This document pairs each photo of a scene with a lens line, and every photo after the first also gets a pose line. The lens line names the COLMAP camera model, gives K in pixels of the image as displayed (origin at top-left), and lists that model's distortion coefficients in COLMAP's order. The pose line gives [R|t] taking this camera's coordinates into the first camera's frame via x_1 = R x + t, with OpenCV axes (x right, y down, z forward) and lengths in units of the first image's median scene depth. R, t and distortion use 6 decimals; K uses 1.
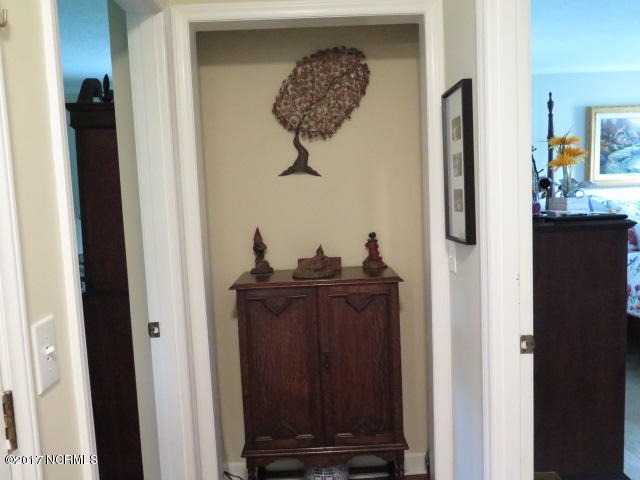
lens RADIAL K [[523.9, 0, 320.0], [0, 523.9, 240.7], [0, 0, 1]] dist [-0.008920, -0.005595]
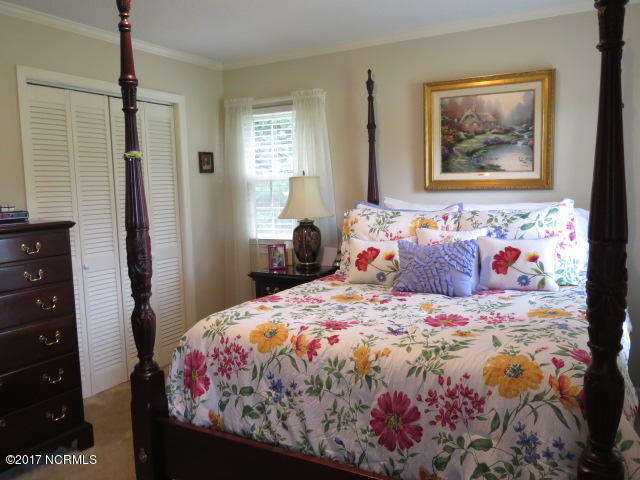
lens RADIAL K [[523.9, 0, 319.5], [0, 523.9, 239.3], [0, 0, 1]] dist [-0.008920, -0.005595]
pose [[0.858563, 0.072560, -0.507548, 0.776274], [-0.058809, 0.997338, 0.043099, -0.054816], [0.509325, -0.007155, 0.860545, 0.268497]]
